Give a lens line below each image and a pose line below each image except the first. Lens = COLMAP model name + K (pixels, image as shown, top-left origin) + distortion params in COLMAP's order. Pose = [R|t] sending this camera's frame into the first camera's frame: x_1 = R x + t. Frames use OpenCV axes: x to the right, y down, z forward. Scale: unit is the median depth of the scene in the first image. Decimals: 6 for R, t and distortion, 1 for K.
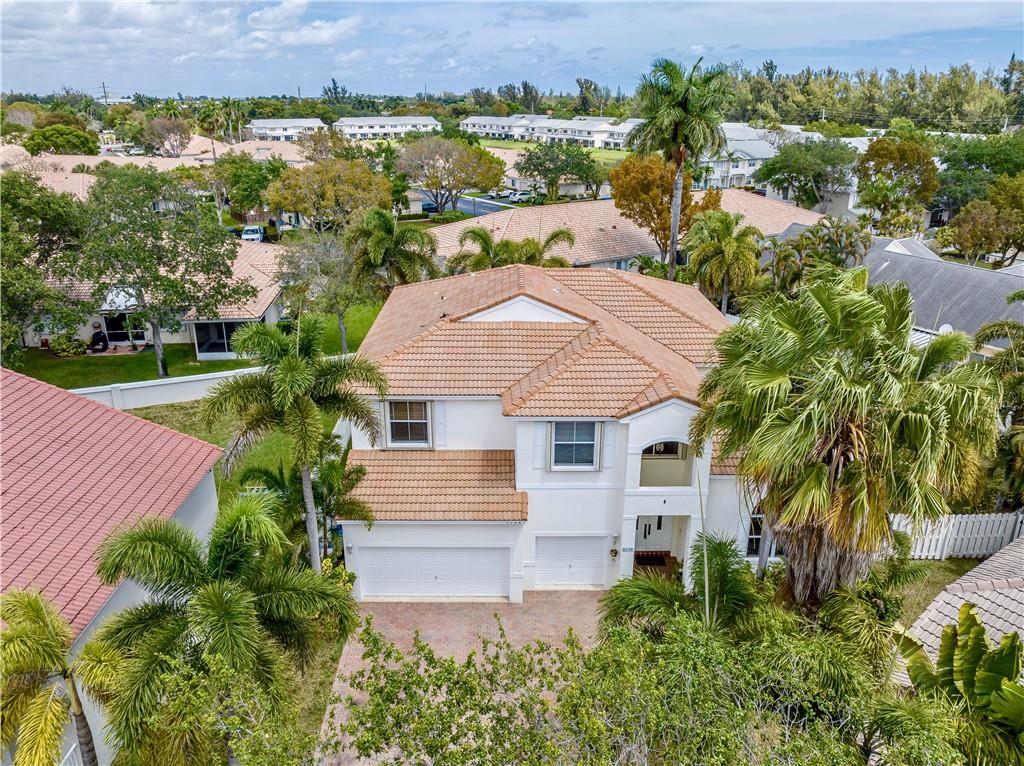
lens RADIAL K [[723.6, 0, 505.5], [0, 723.6, 380.3], [0, 0, 1]] dist [-0.051022, 0.043330]
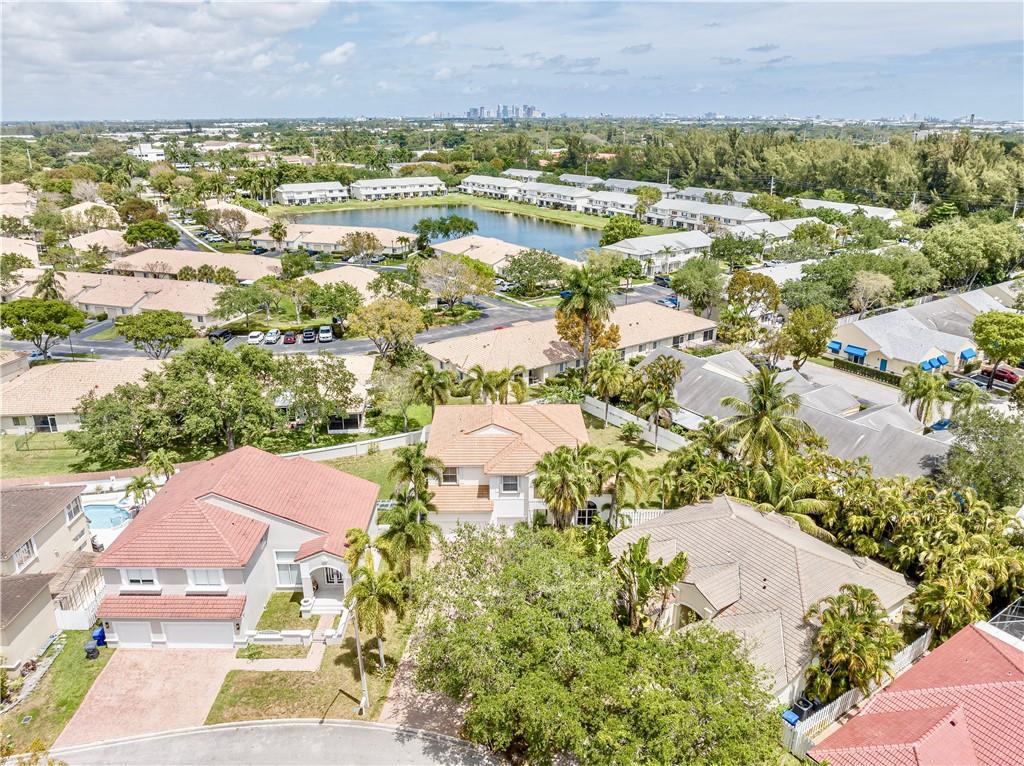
lens RADIAL K [[723.6, 0, 505.5], [0, 723.6, 380.3], [0, 0, 1]] dist [-0.051022, 0.043330]
pose [[0.999984, -0.005548, -0.001167, 0.007695], [0.005521, 0.999740, -0.022130, -0.022867], [0.001289, 0.022123, 0.999754, -0.165648]]
